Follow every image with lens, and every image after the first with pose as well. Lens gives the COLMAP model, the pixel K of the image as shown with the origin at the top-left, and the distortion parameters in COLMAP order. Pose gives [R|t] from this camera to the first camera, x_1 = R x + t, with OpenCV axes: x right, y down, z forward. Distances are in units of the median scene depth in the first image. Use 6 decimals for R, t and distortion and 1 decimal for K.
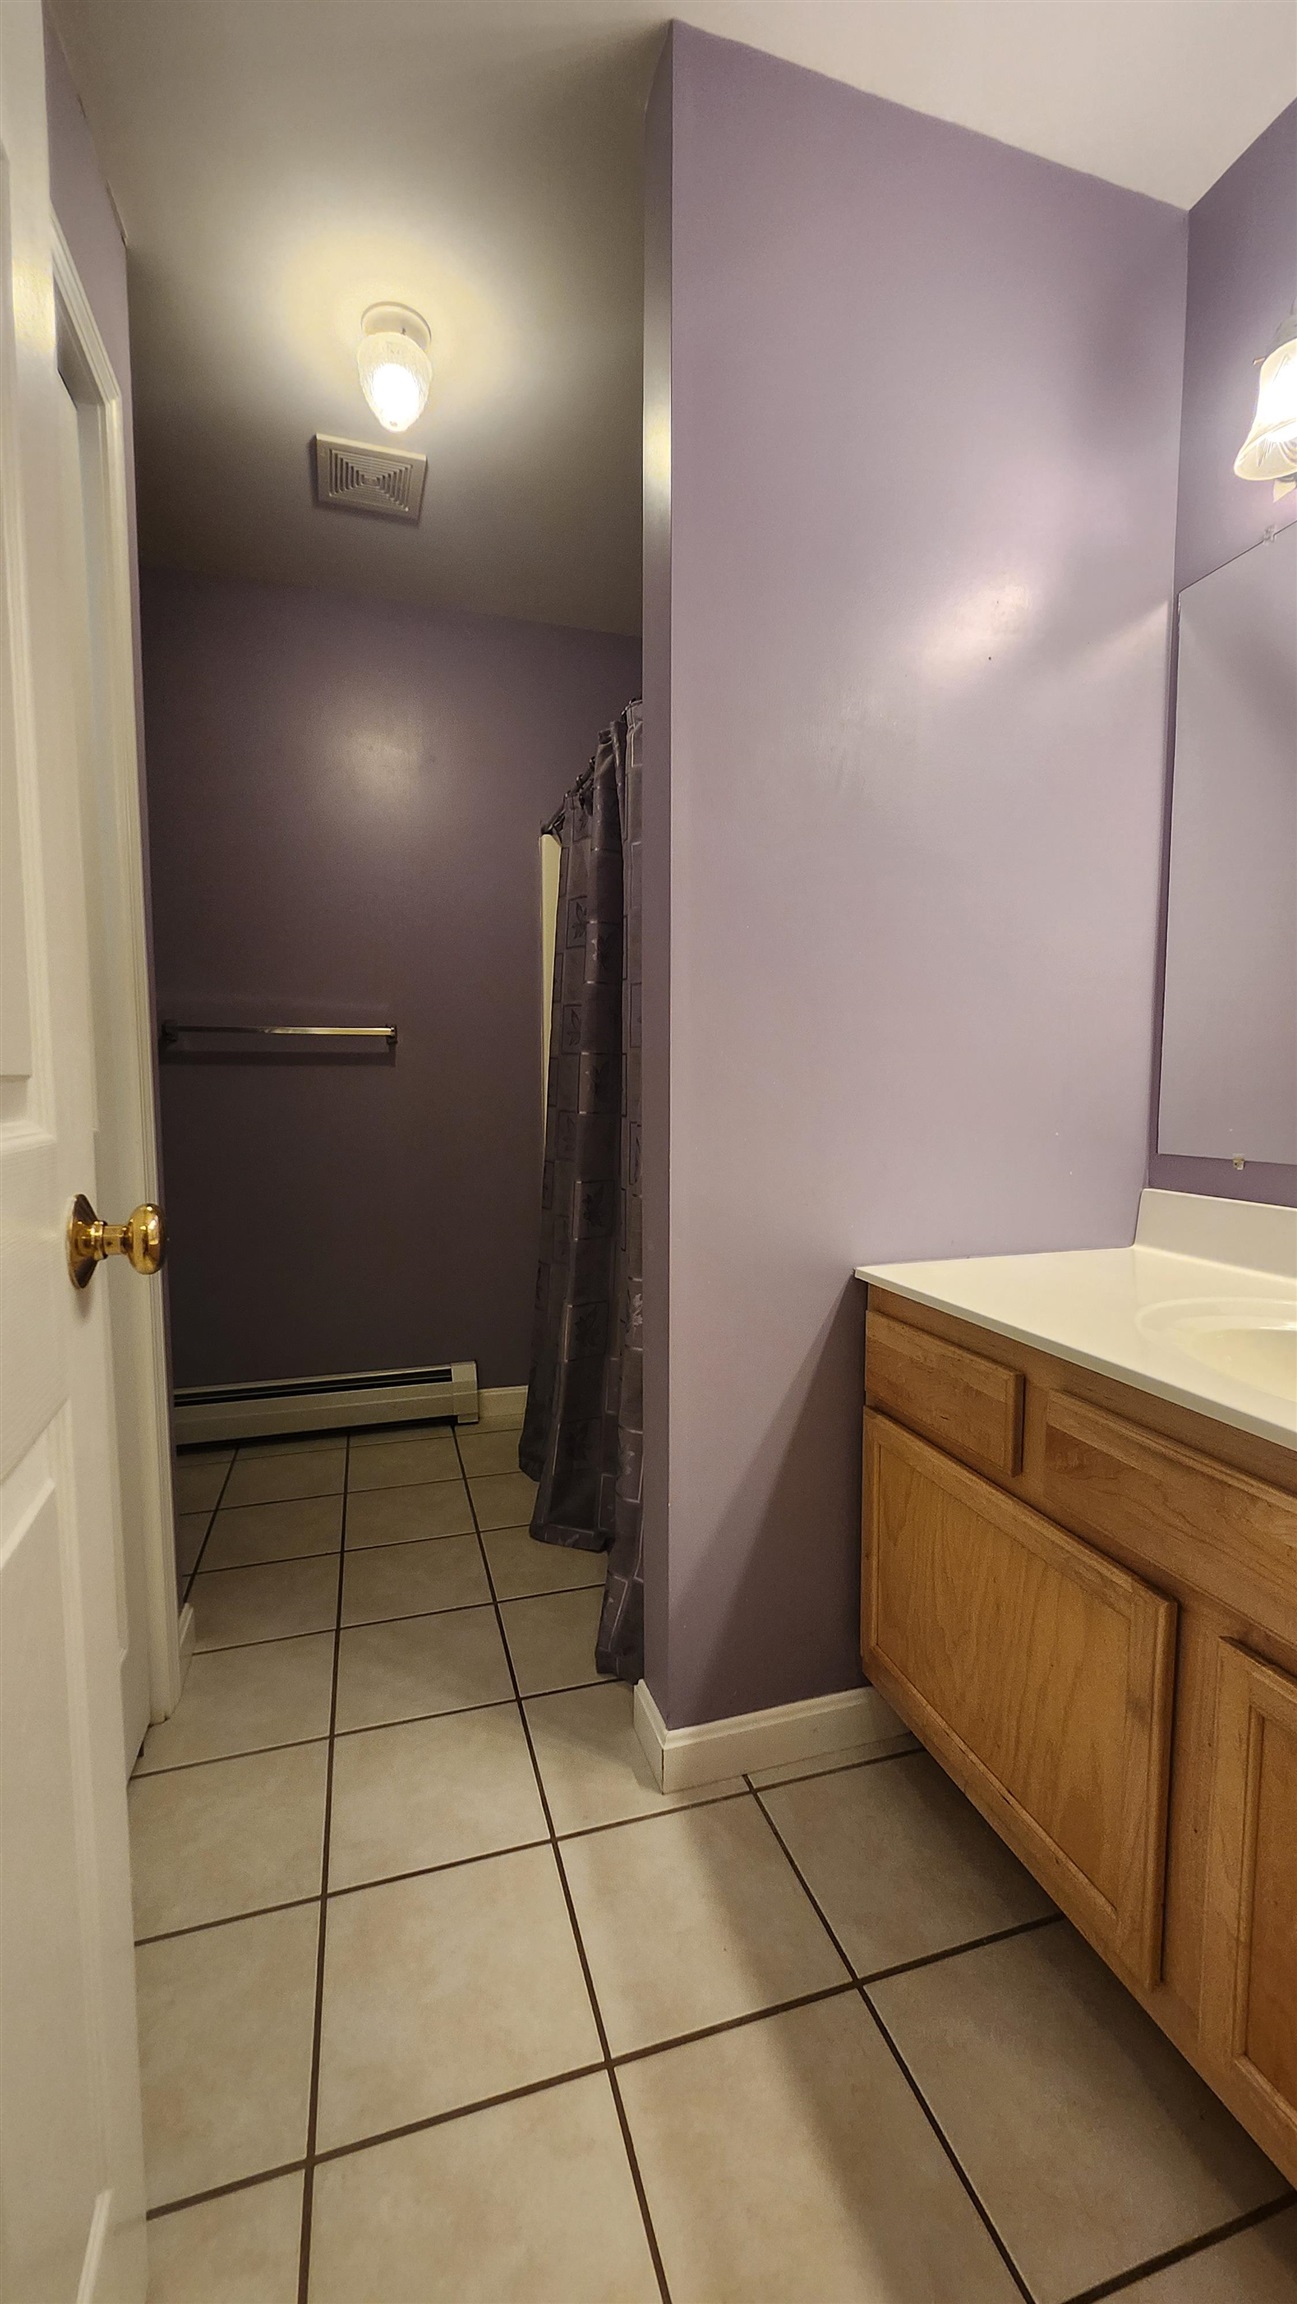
lens RADIAL K [[904.6, 0, 648.8], [0, 904.6, 1151.5], [0, 0, 1]] dist [0.001075, -0.000174]
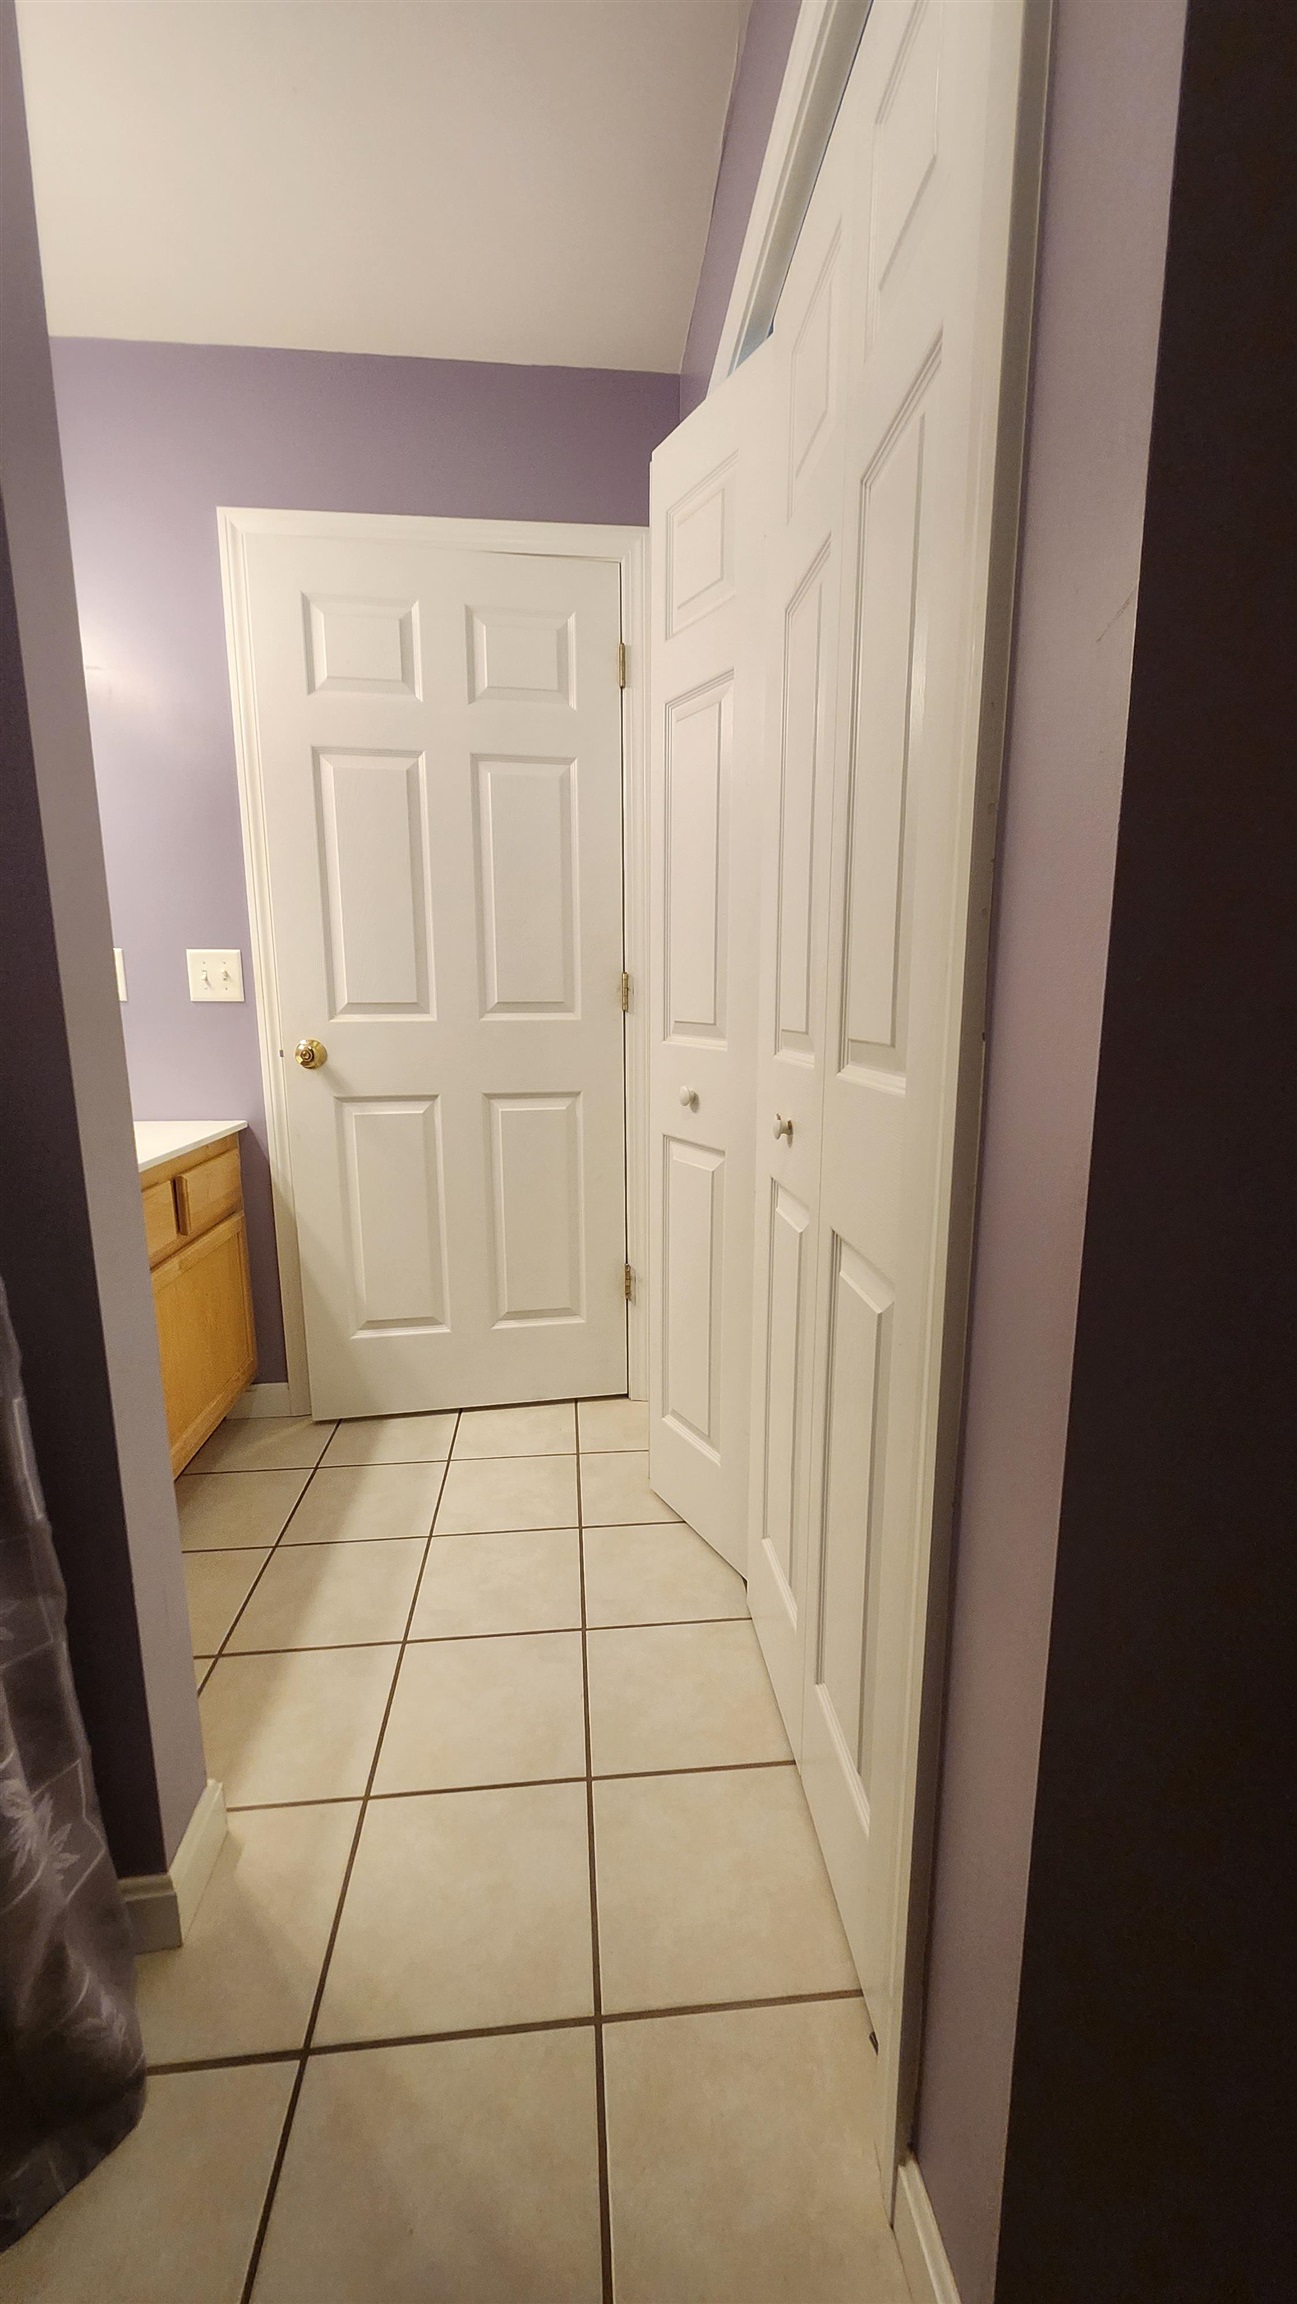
lens RADIAL K [[904.6, 0, 654.1], [0, 904.6, 1153.5], [0, 0, 1]] dist [0.001075, -0.000174]
pose [[-0.977606, -0.051703, 0.203994, -0.730010], [0.003129, 0.965672, 0.259747, -0.194678], [-0.210421, 0.254568, -0.943885, 2.165028]]
